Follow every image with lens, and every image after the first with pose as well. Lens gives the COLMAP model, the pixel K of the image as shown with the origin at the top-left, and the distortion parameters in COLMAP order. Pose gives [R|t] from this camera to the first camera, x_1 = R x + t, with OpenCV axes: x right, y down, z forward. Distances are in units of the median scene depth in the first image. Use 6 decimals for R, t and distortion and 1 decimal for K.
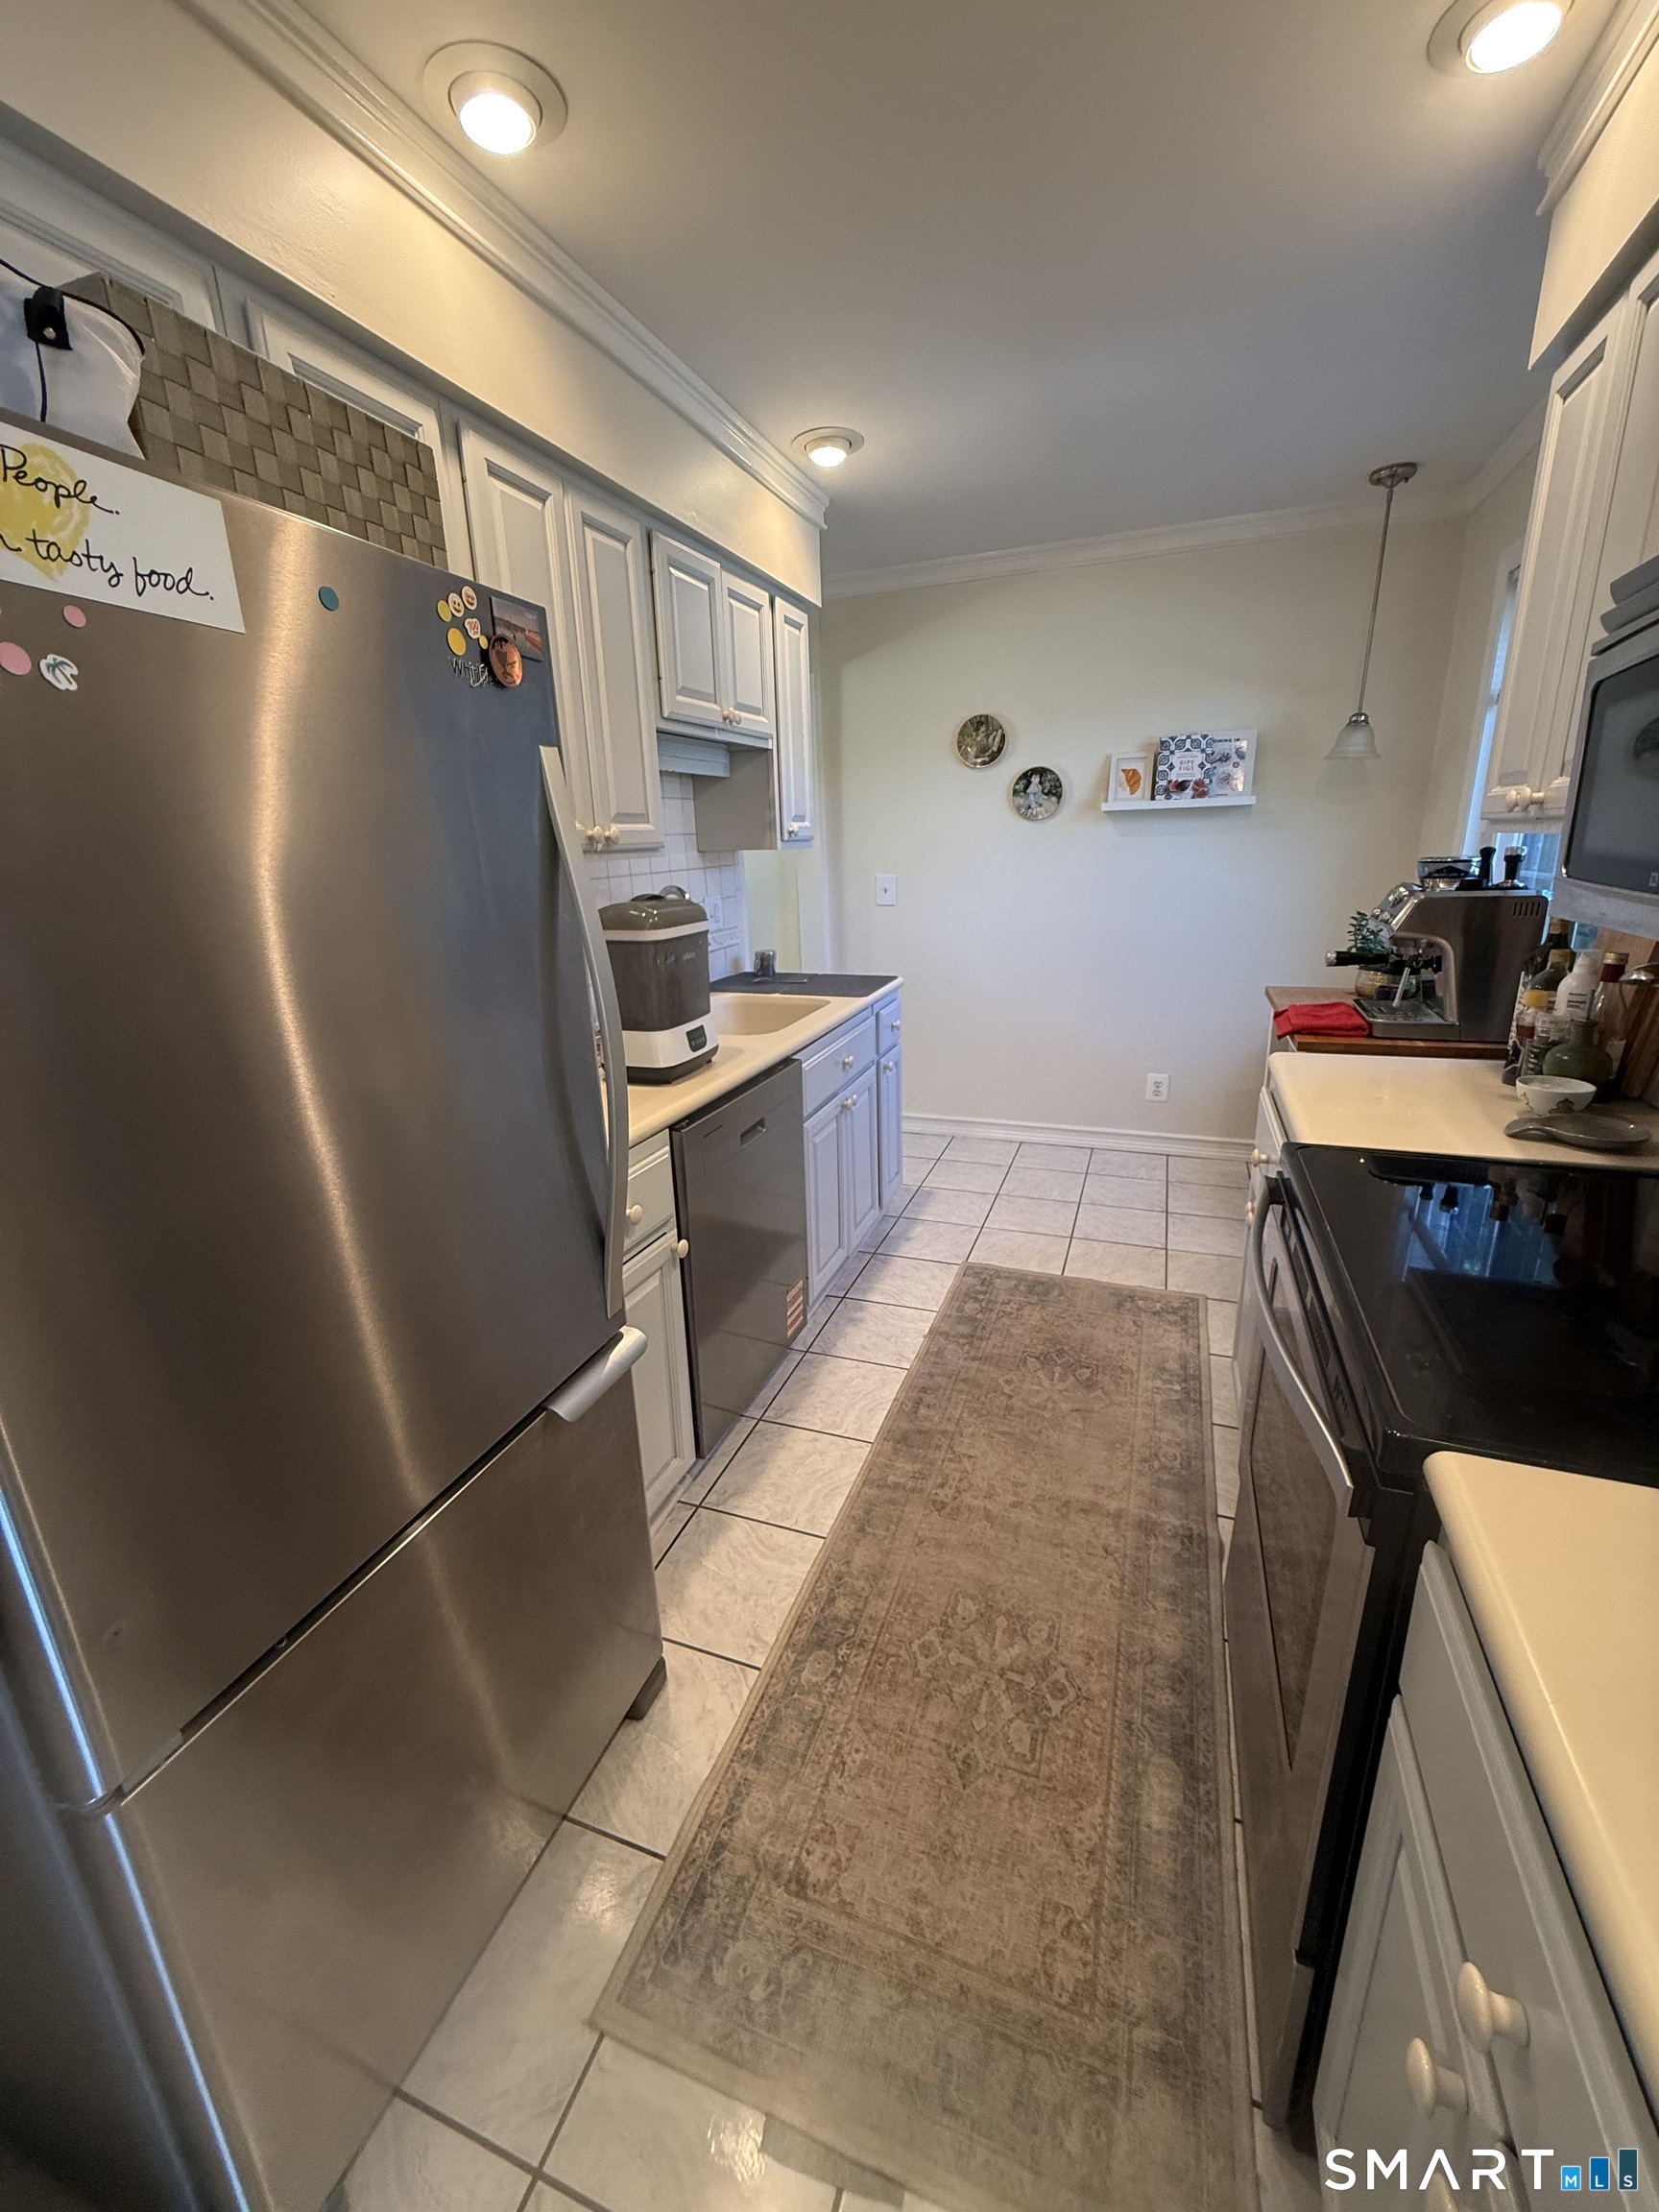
lens RADIAL K [[882.5, 0, 825.1], [0, 882.5, 1098.4], [0, 0, 1]] dist [-0.002566, 0.000013]
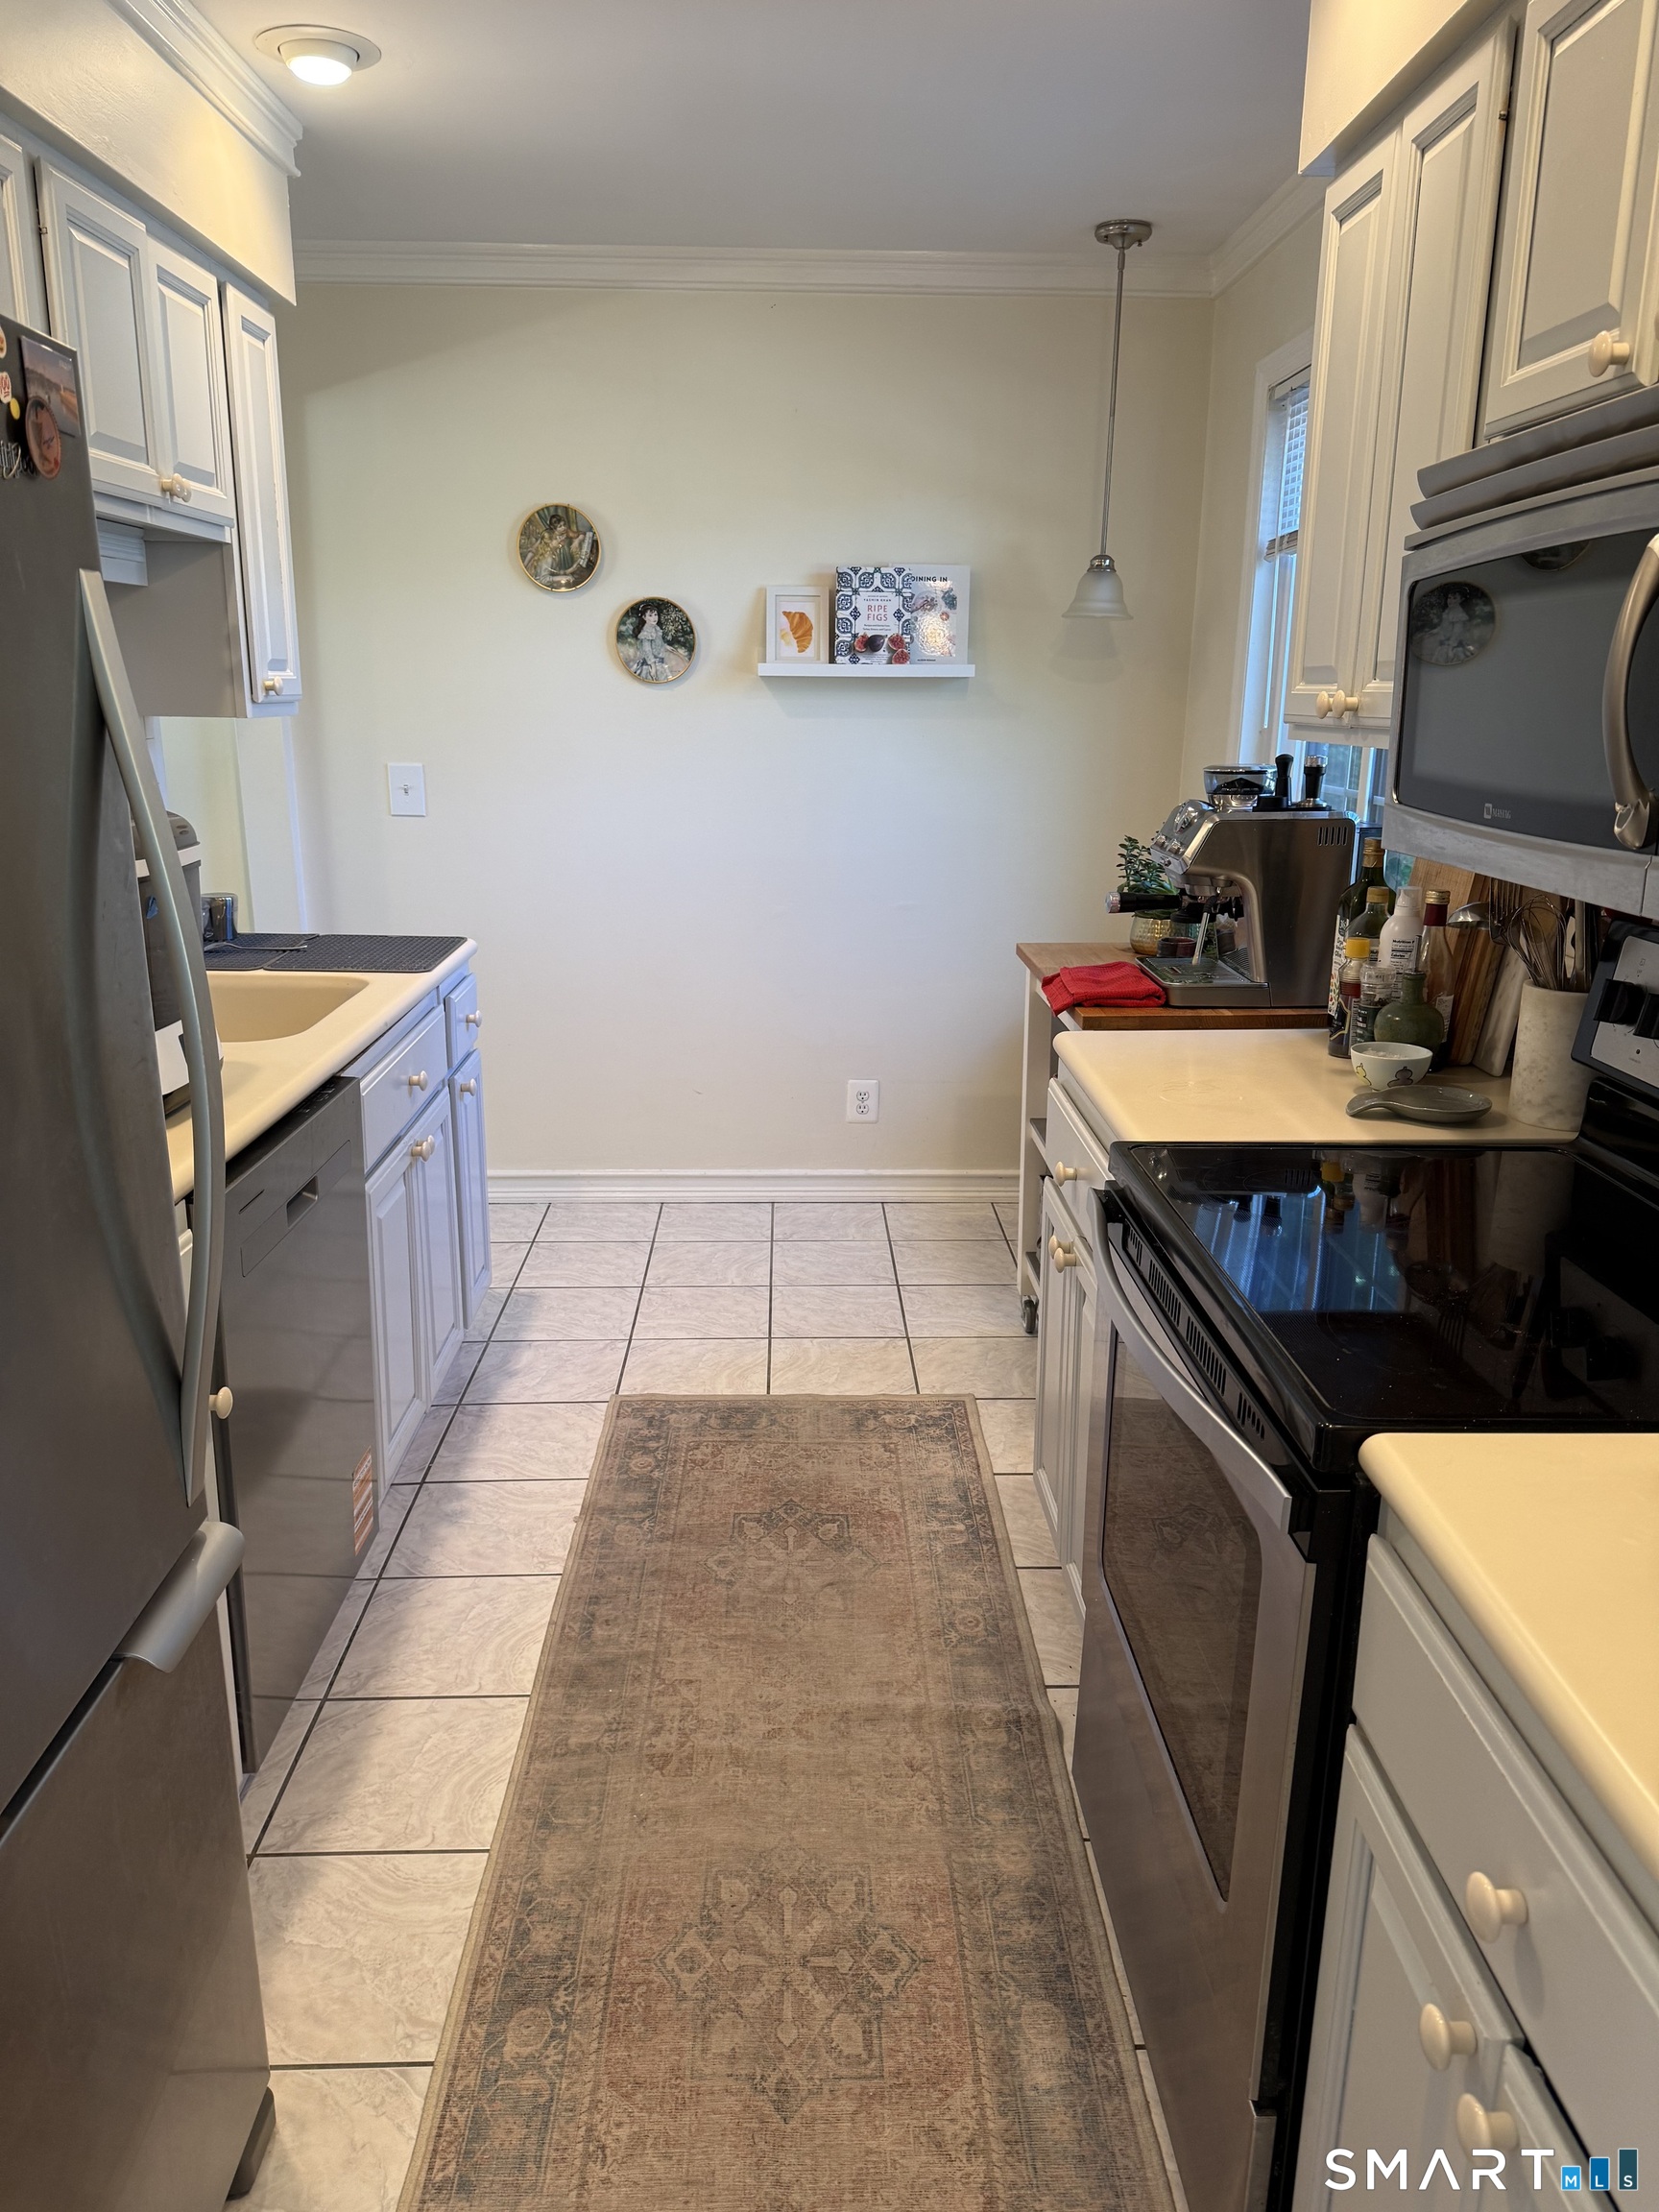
lens RADIAL K [[1551.3, 0, 843.4], [0, 1551.3, 1109.0], [0, 0, 1]] dist [0.047335, -0.065453]
pose [[0.923158, -0.059427, 0.379800, -0.130025], [0.069545, 0.997495, -0.012962, 0.014143], [-0.378079, 0.038379, 0.924978, -0.098324]]
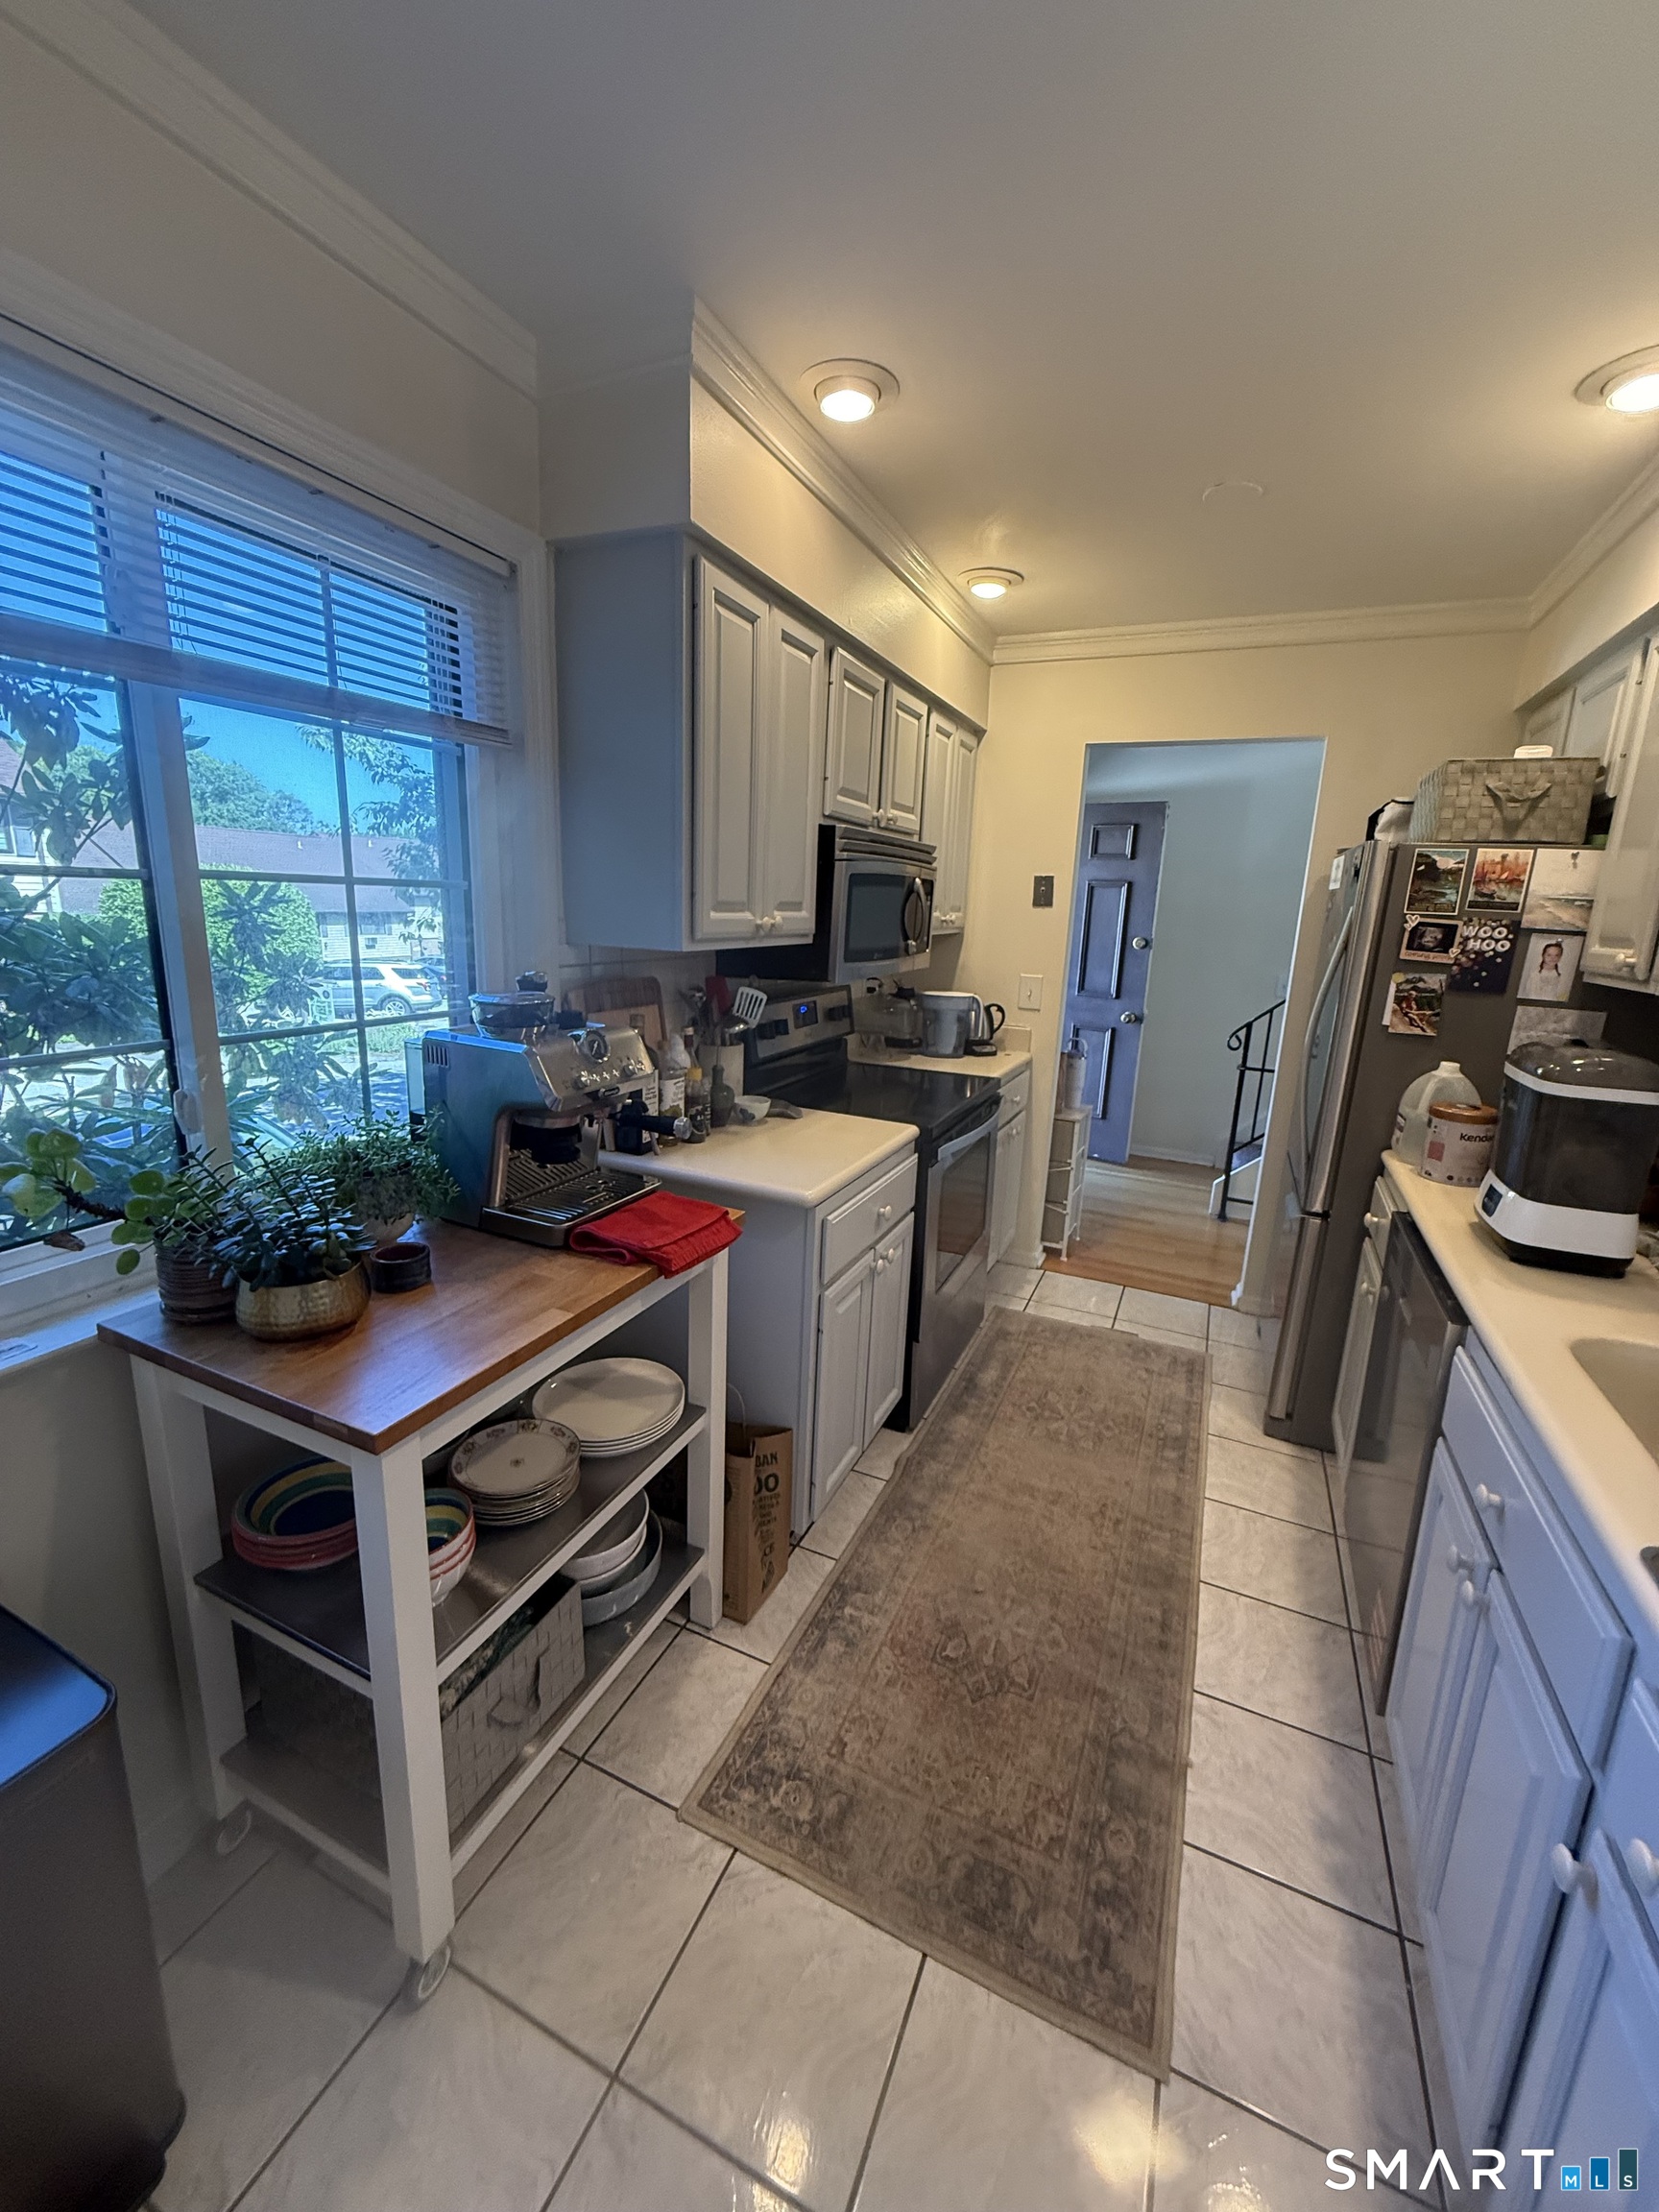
lens RADIAL K [[882.5, 0, 827.4], [0, 882.5, 1098.9], [0, 0, 1]] dist [-0.002566, 0.000013]
pose [[-0.997956, -0.022728, 0.059734, 0.399048], [0.008472, 0.879339, 0.476122, -0.508705], [-0.063348, 0.475654, -0.877348, 1.571819]]
